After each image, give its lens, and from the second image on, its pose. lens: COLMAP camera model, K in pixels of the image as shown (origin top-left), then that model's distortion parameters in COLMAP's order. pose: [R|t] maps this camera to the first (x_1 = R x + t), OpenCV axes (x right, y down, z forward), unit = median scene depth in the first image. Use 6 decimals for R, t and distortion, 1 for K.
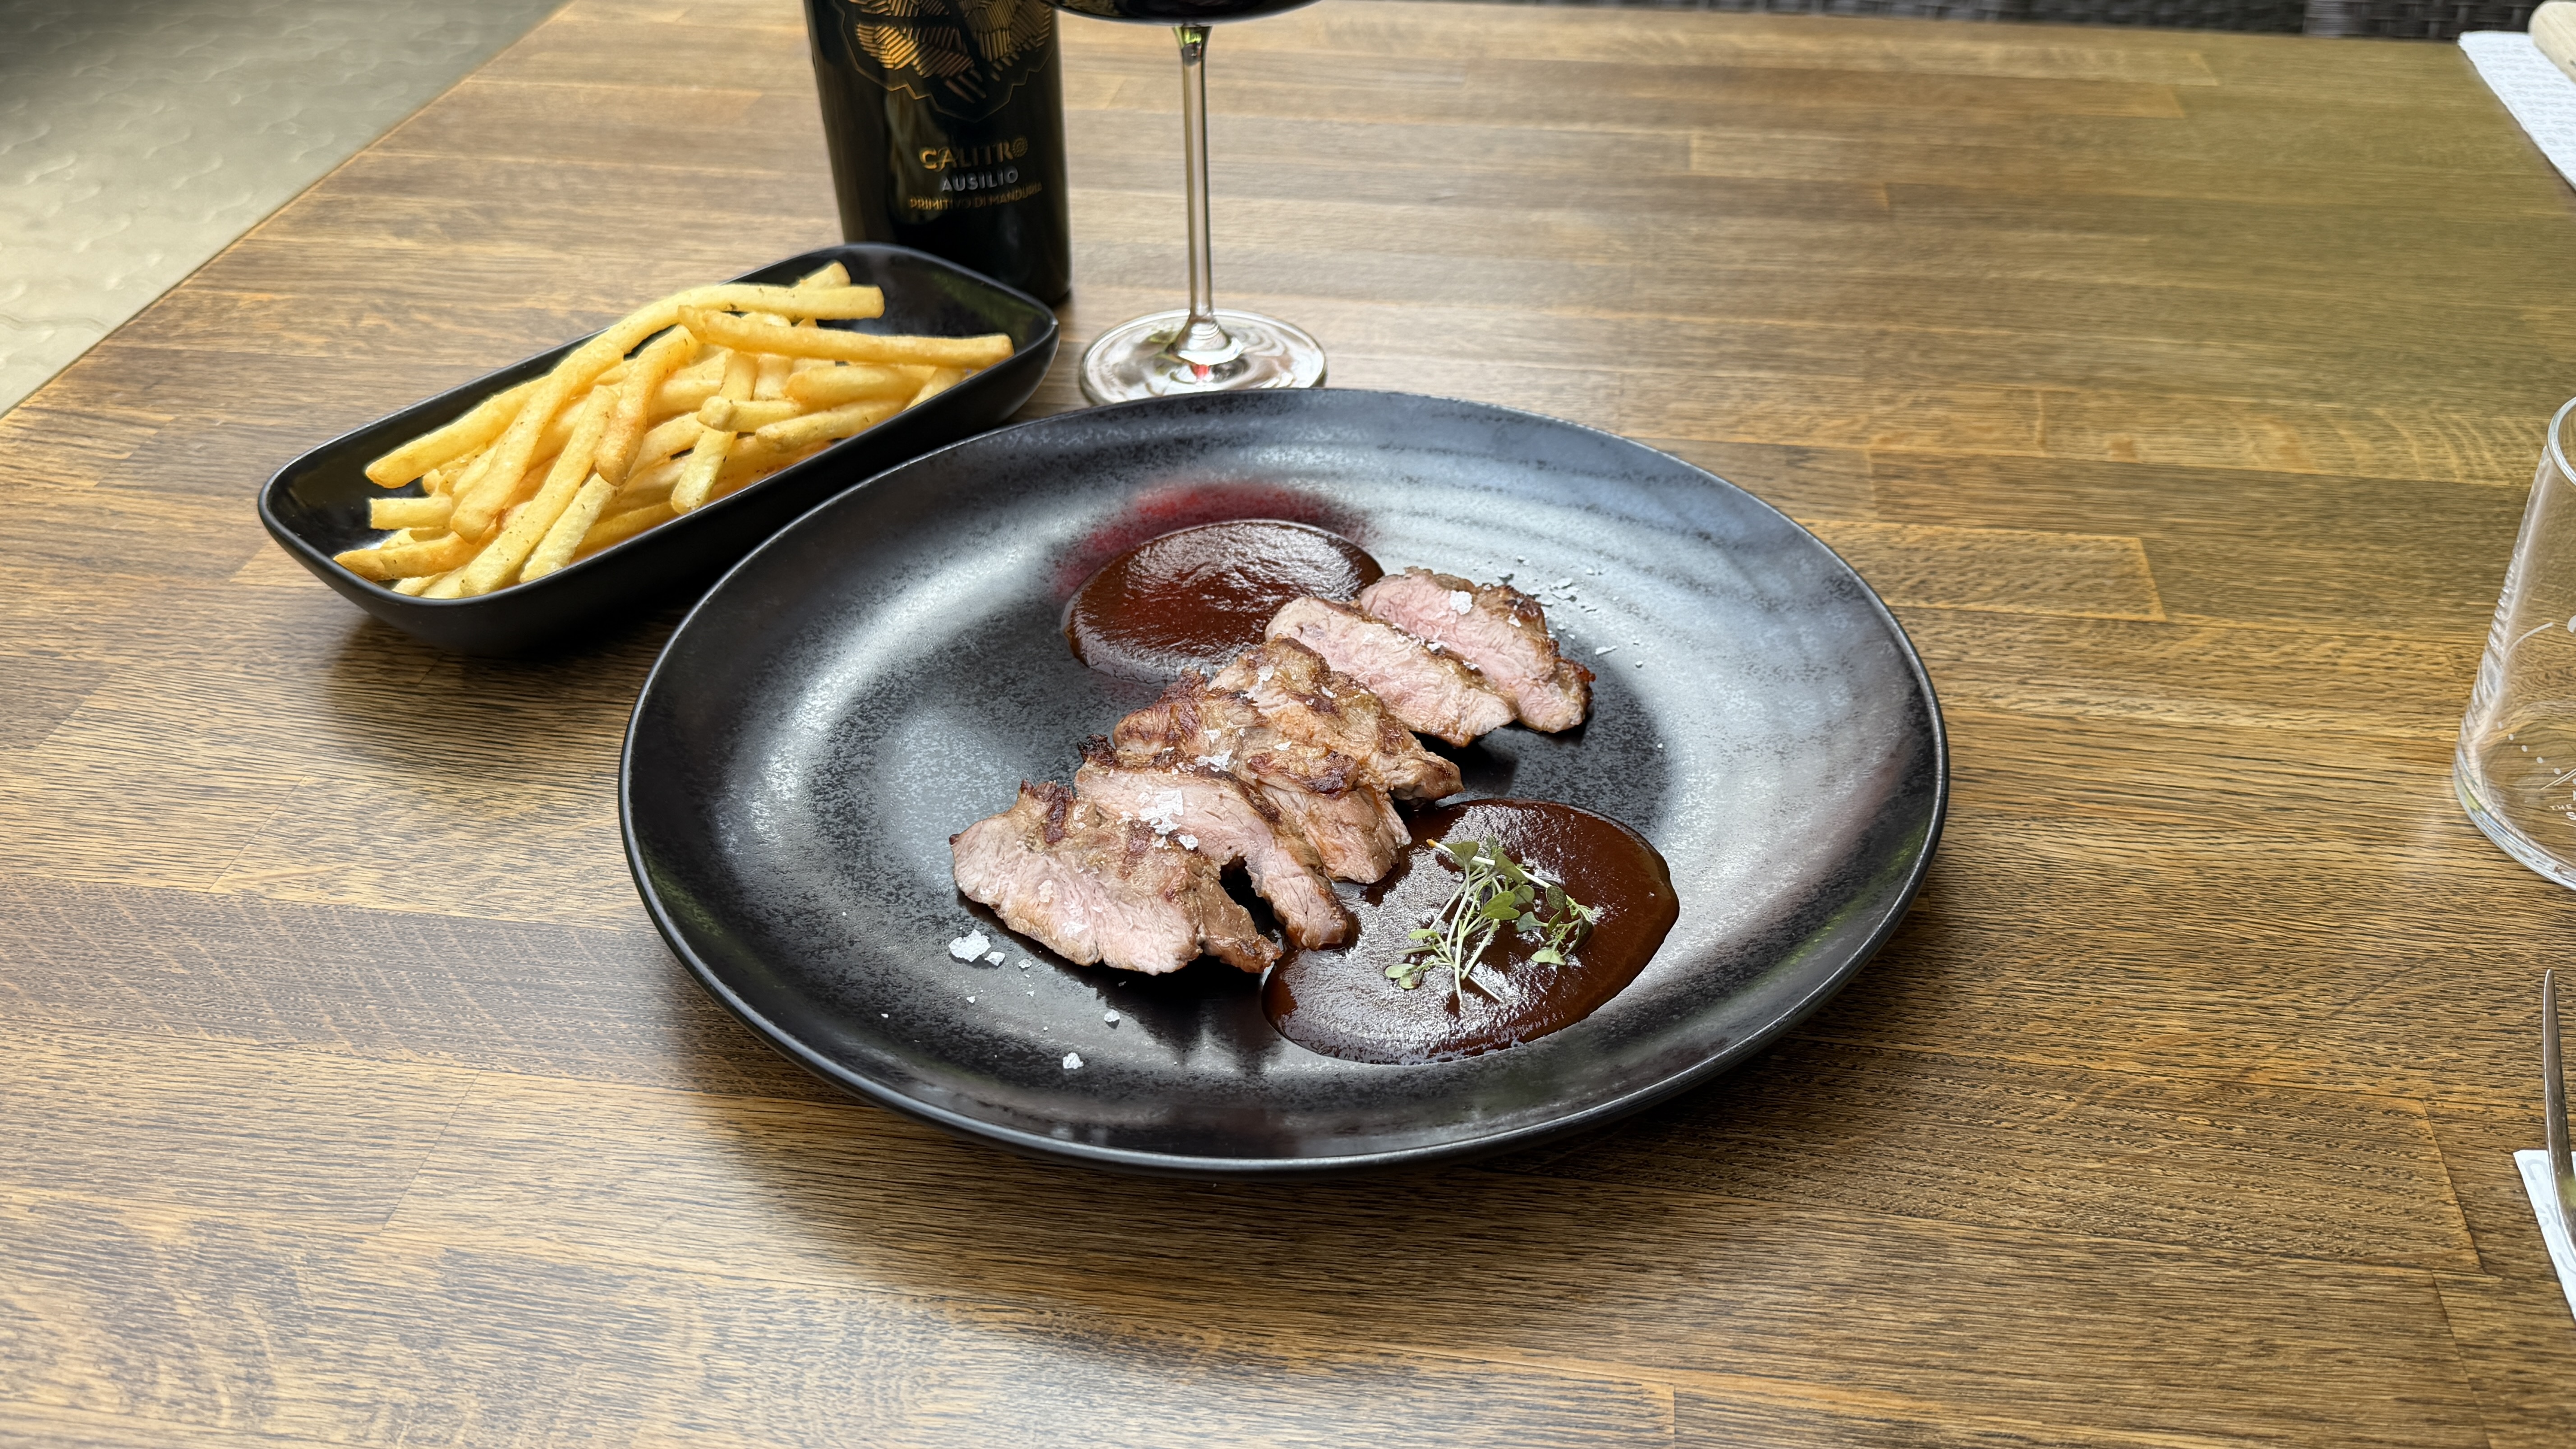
lens RADIAL K [[2159.6, 0, 1286.8], [0, 2159.6, 716.4], [0, 0, 1]] dist [0.026145, -0.088652]
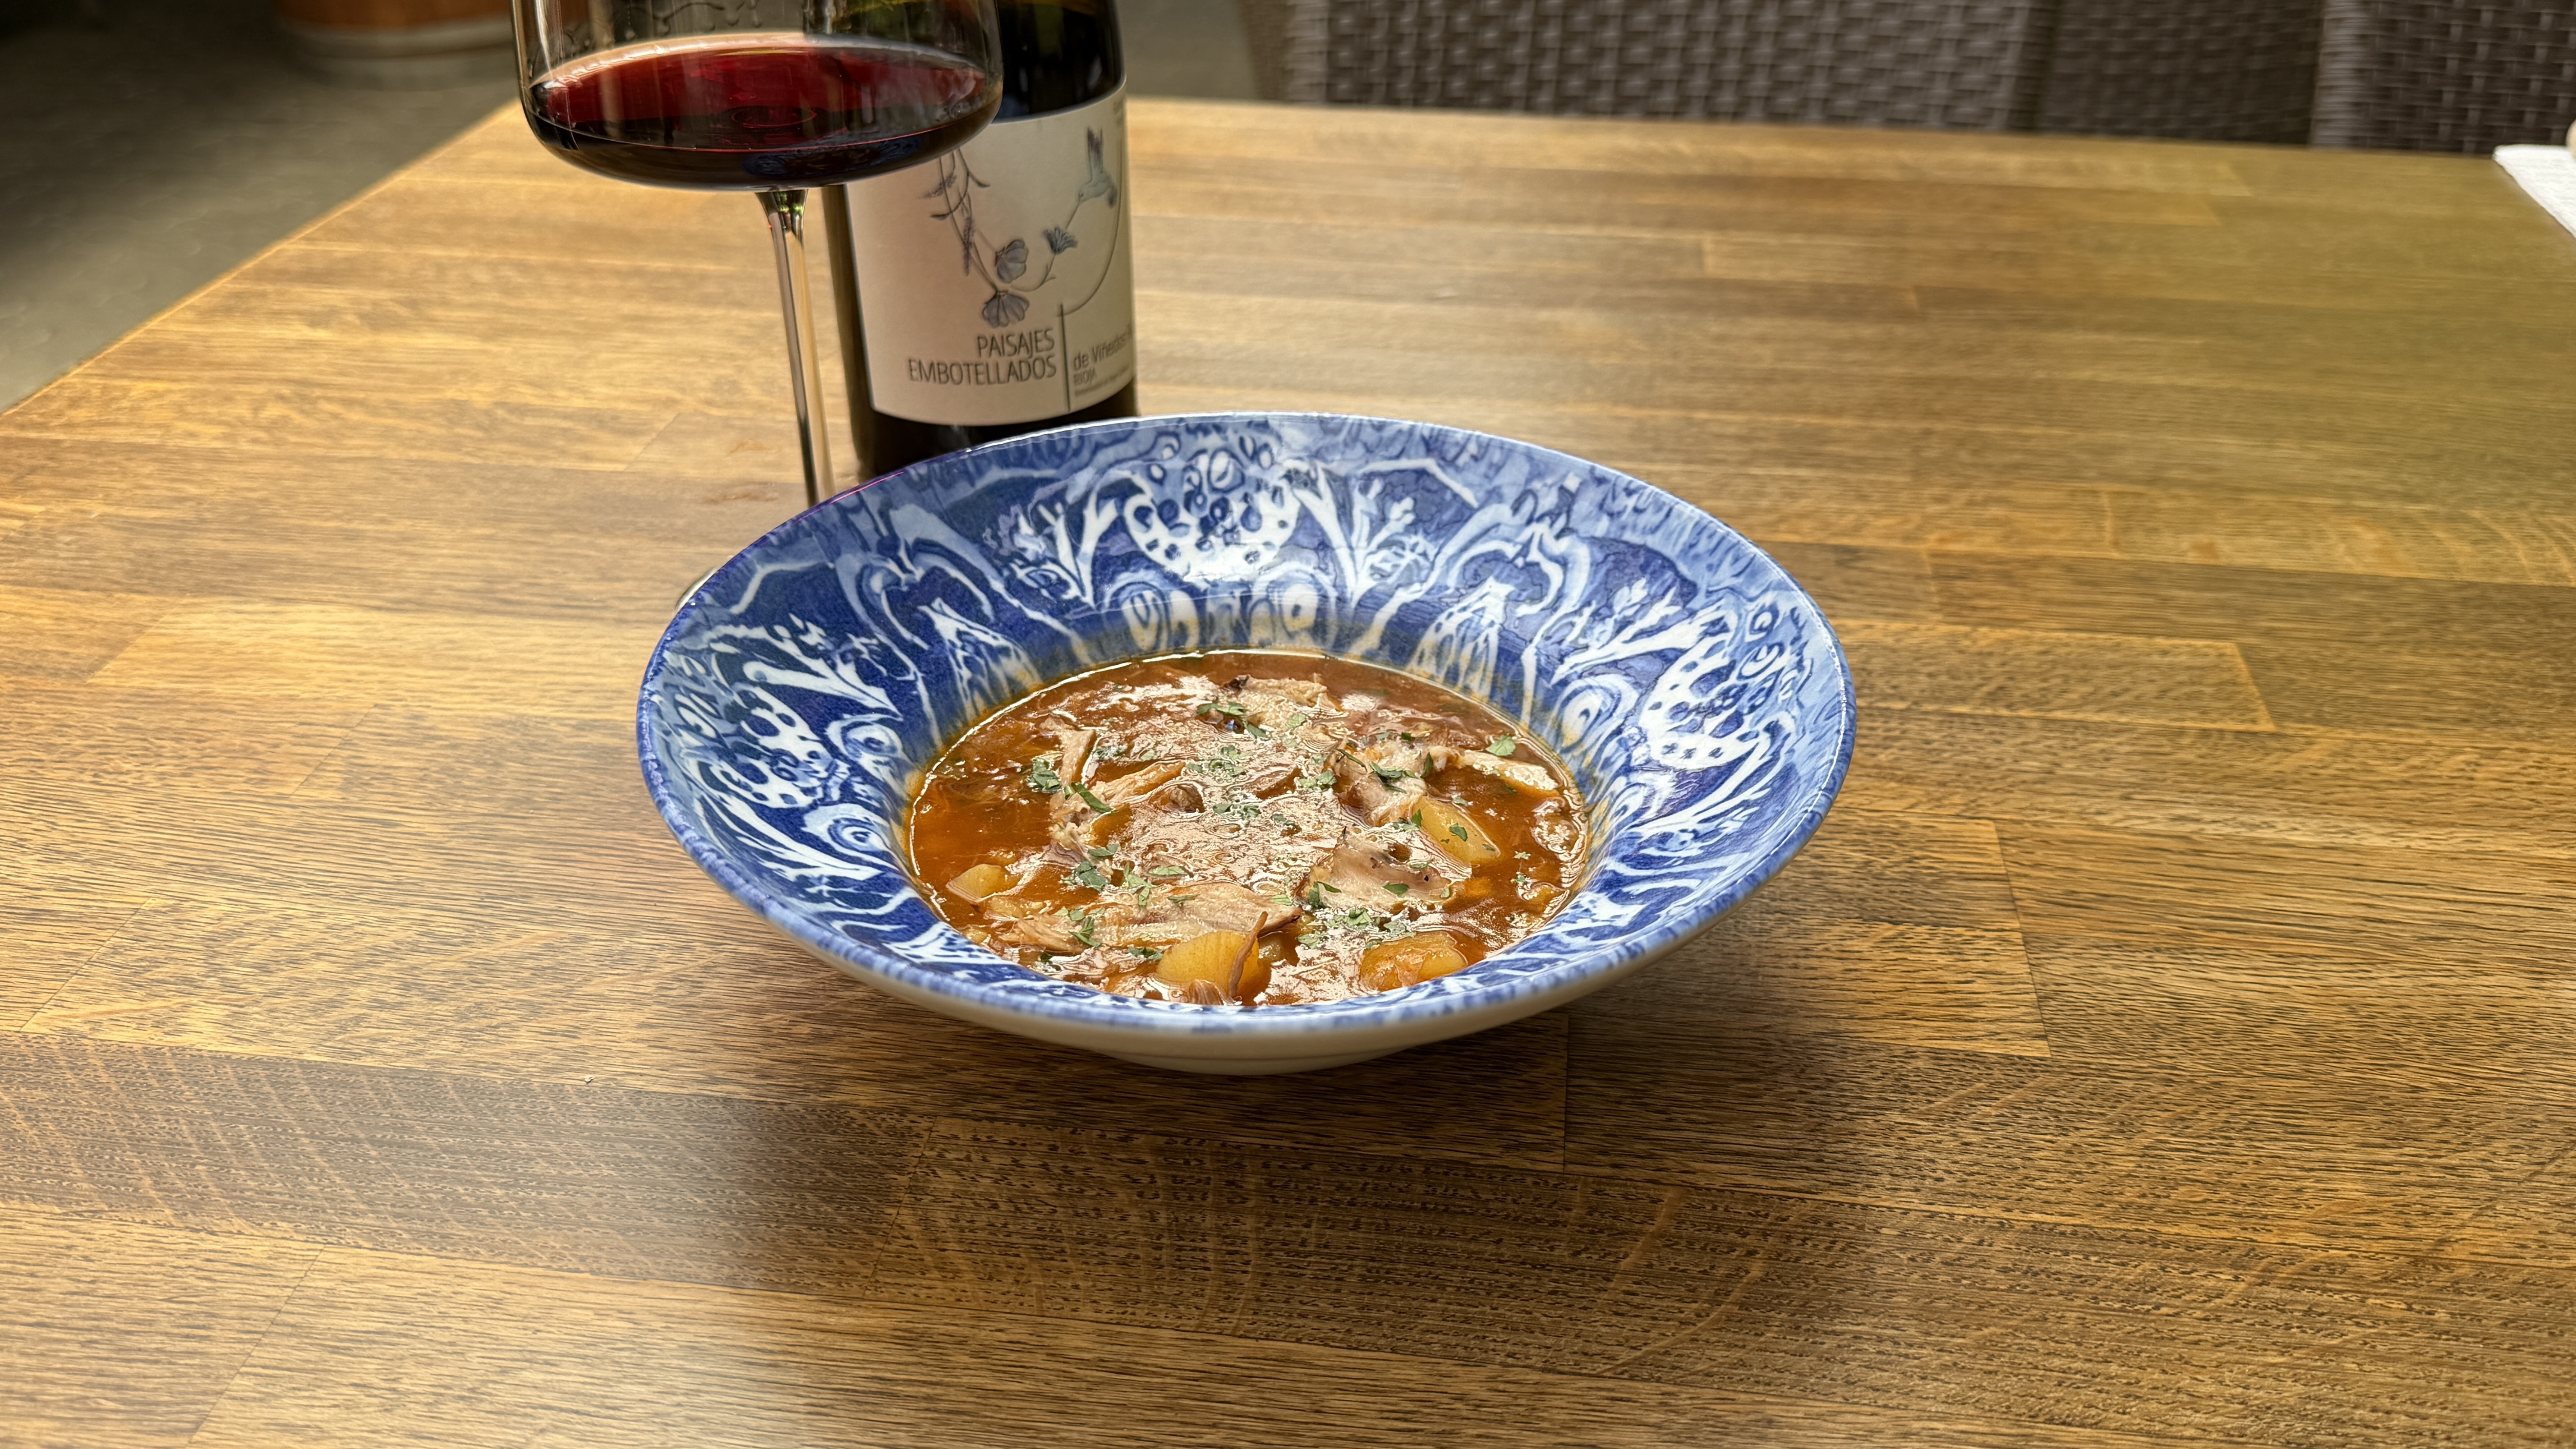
lens RADIAL K [[2159.6, 0, 1288.3], [0, 2159.6, 722.5], [0, 0, 1]] dist [0.026145, -0.088652]
pose [[0.999839, 0.003489, 0.017603, -0.015400], [-0.002152, 0.997151, -0.075402, 0.020186], [-0.017816, 0.075352, 0.996998, 0.121259]]
